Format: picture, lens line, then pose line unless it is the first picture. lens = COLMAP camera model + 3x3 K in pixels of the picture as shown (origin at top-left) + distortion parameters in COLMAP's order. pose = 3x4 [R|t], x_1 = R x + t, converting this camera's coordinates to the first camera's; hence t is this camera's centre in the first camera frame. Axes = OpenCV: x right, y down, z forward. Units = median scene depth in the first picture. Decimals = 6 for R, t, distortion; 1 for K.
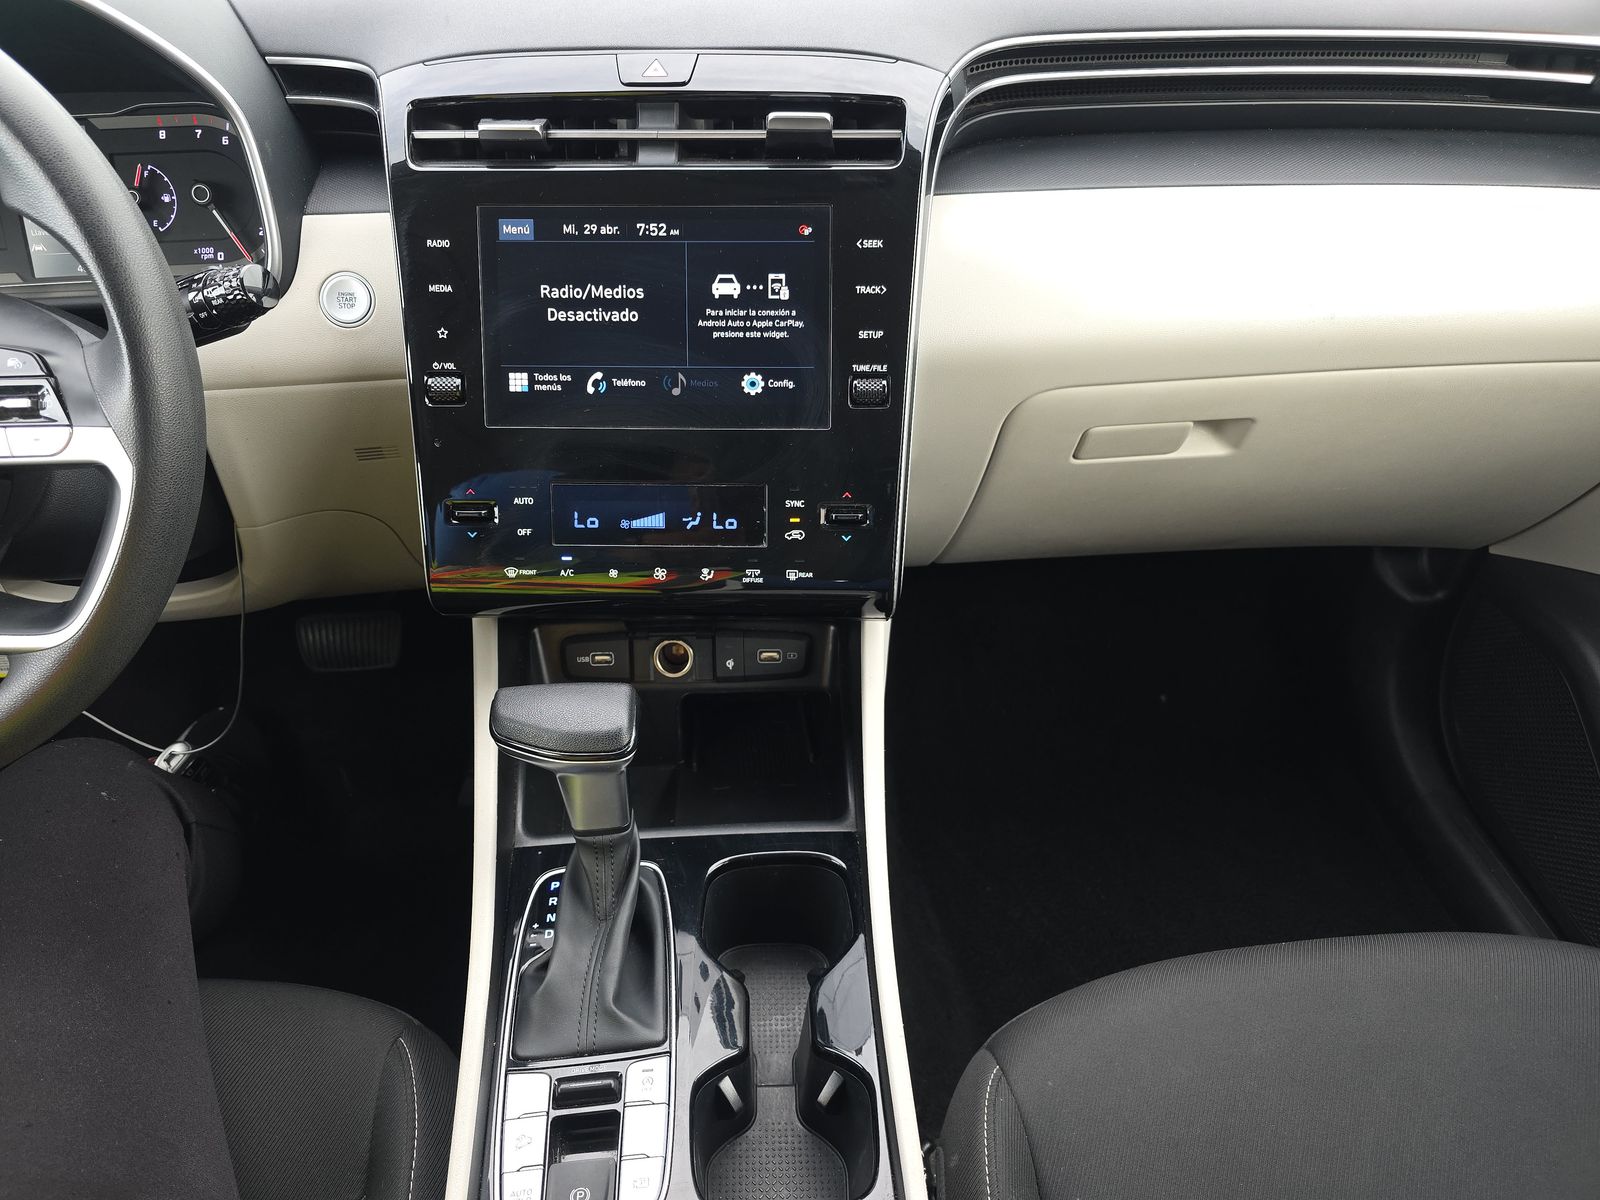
lens RADIAL K [[1068.7, 0, 795.4], [0, 1068.7, 599.0], [0, 0, 1]] dist [0.023235, -0.022084]
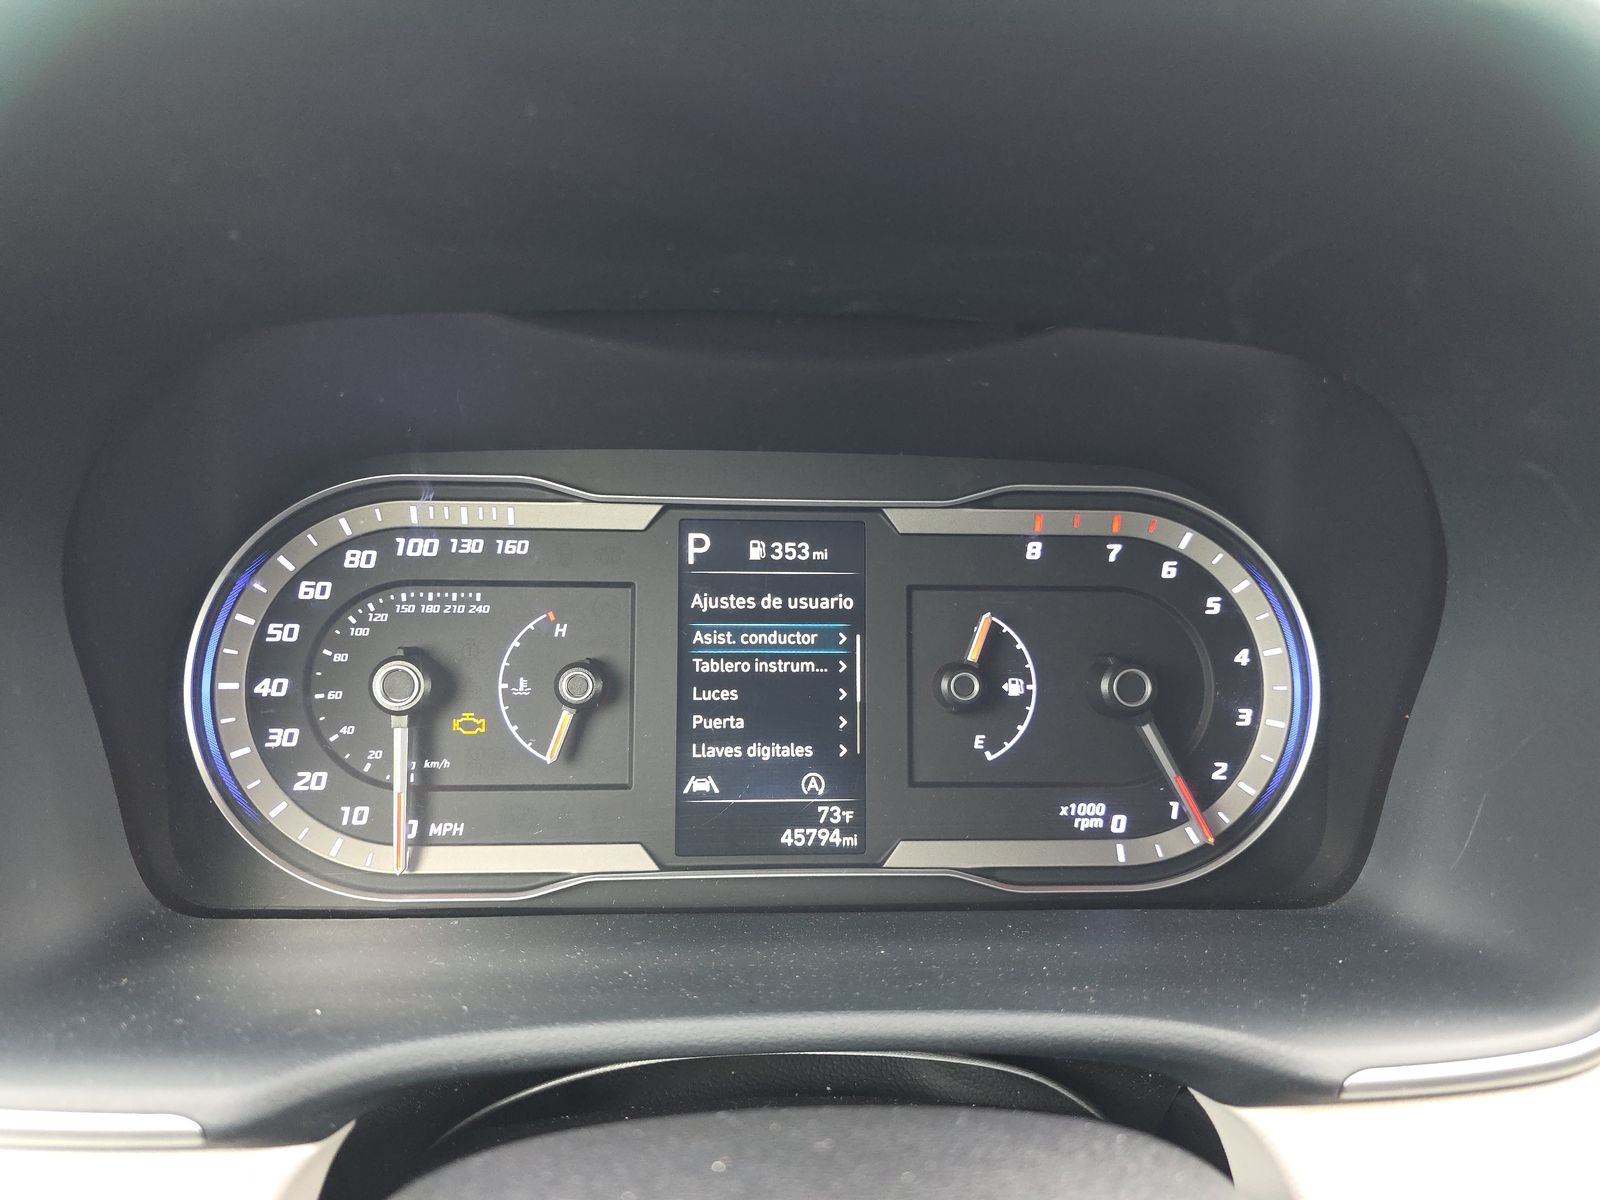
lens RADIAL K [[1068.7, 0, 805.5], [0, 1068.7, 602.5], [0, 0, 1]] dist [0.023235, -0.022084]
pose [[0.998807, 0.048789, 0.002153, -0.680895], [-0.045506, 0.945785, -0.321590, -0.268490], [-0.017726, 0.321109, 0.946876, 0.597604]]
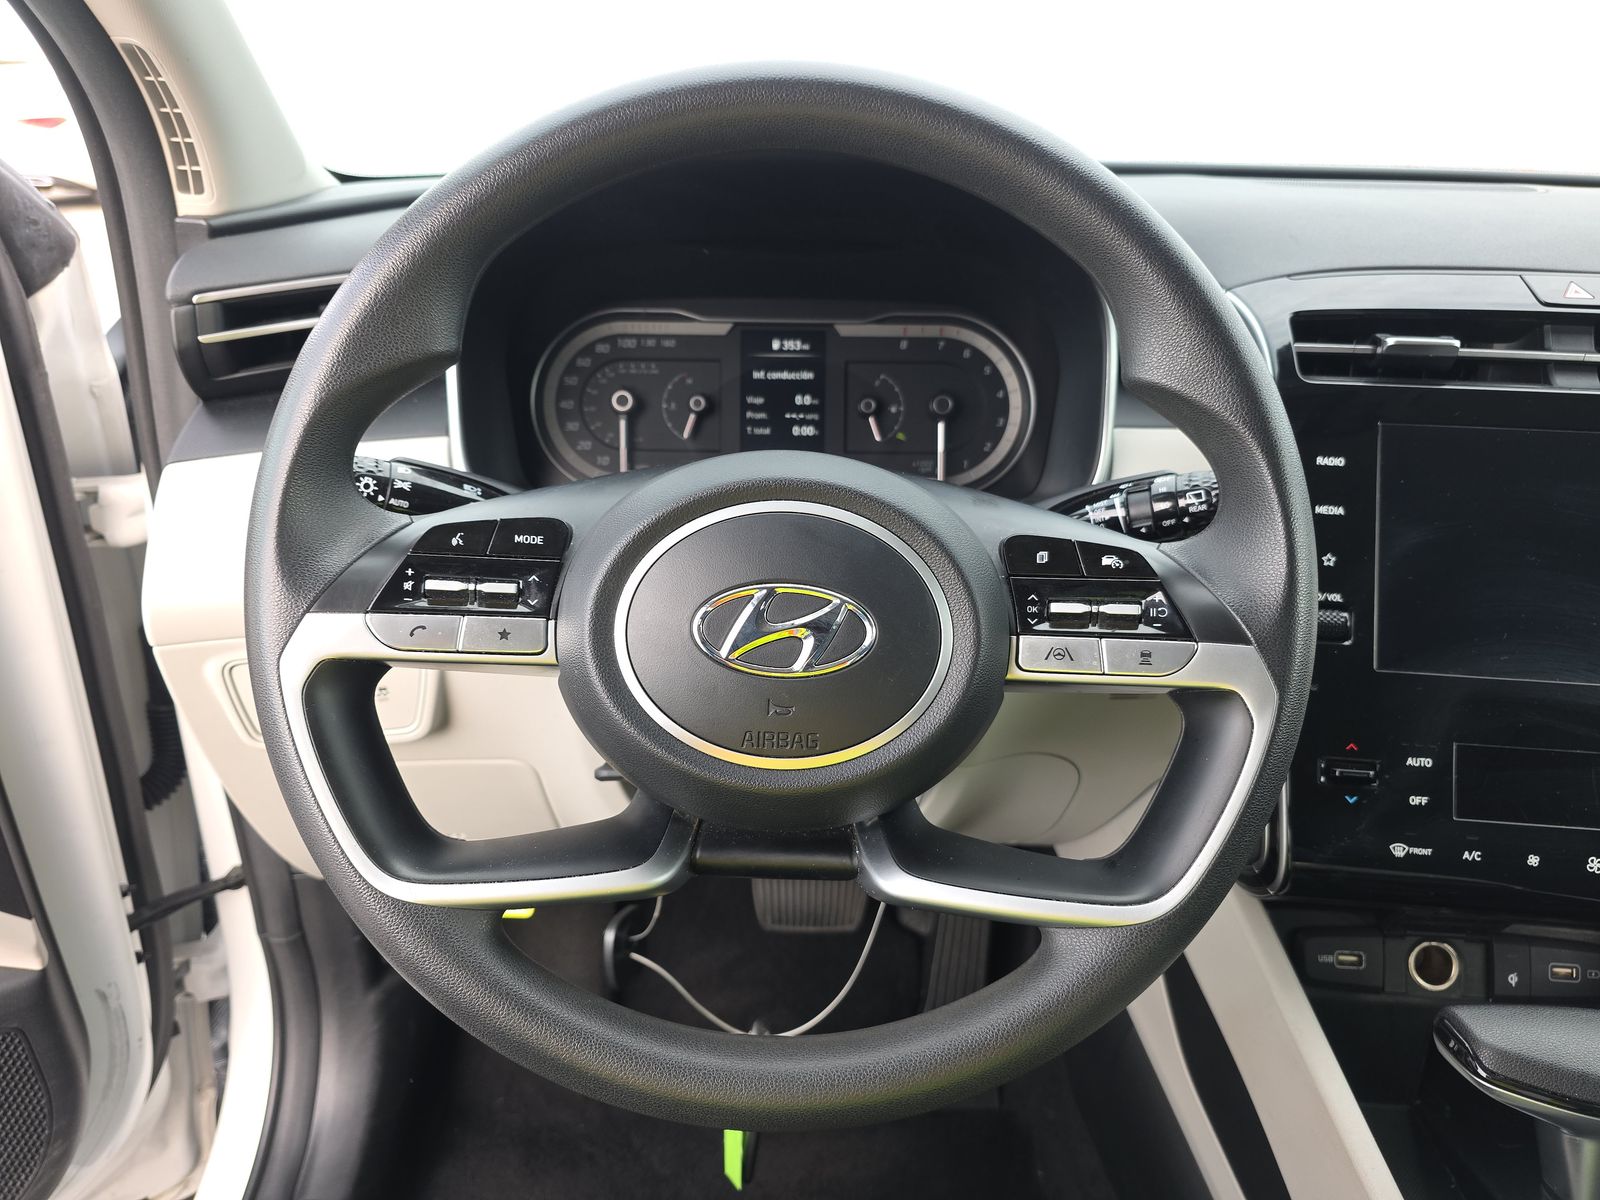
lens RADIAL K [[1068.7, 0, 798.8], [0, 1068.7, 600.6], [0, 0, 1]] dist [0.023235, -0.022084]
pose [[0.996315, 0.057928, -0.063251, -0.608168], [-0.071158, 0.969992, -0.232490, 0.012054], [0.047885, 0.236134, 0.970540, 0.134056]]
